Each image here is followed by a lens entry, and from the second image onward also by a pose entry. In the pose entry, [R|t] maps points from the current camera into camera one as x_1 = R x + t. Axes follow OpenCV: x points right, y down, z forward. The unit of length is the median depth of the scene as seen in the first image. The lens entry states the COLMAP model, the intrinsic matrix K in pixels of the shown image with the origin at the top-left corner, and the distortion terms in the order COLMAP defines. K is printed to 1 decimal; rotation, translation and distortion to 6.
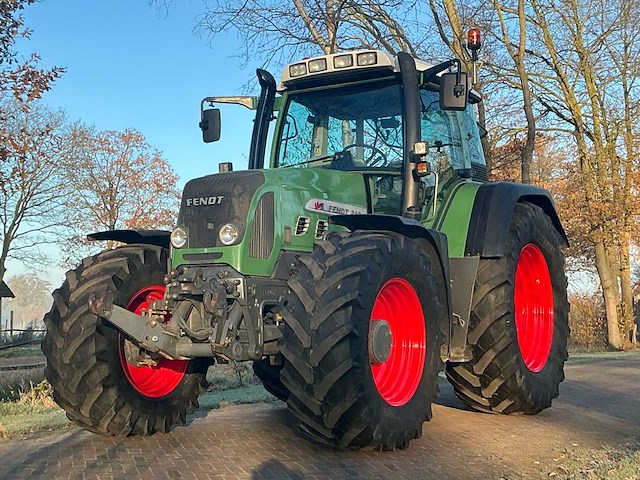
lens RADIAL K [[1000.7, 0, 314.0], [0, 1000.7, 239.5], [0, 0, 1]] dist [0.164308, 0.000000]
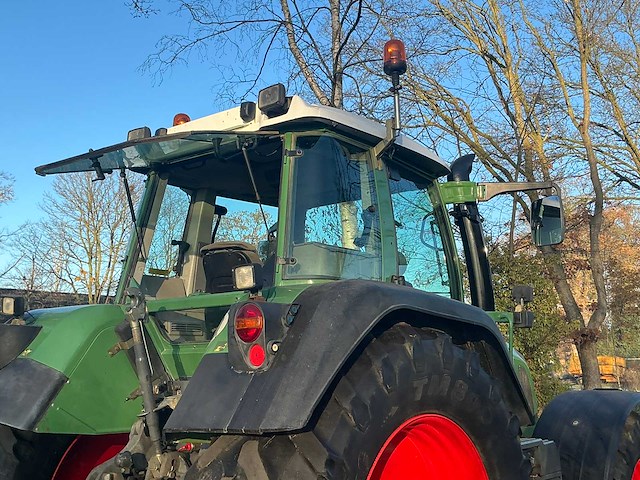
lens RADIAL K [[777.3, 0, 313.6], [0, 777.3, 239.6], [0, 0, 1]] dist [0.064622, 0.000000]
pose [[0.984730, -0.019513, -0.172990, 0.068630], [0.008051, 0.997740, -0.066713, -0.018474], [0.173901, 0.064302, 0.982662, 0.185267]]
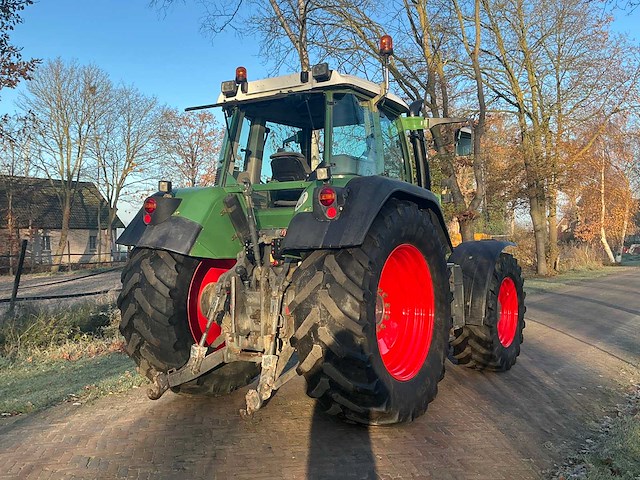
lens RADIAL K [[653.2, 0, 315.2], [0, 653.2, 240.5], [0, 0, 1]] dist [0.056041, 0.000000]
pose [[0.997982, 0.010598, -0.062606, 0.053588], [-0.004897, 0.995883, 0.090518, -0.018471], [0.063307, -0.090029, 0.993925, 0.125107]]
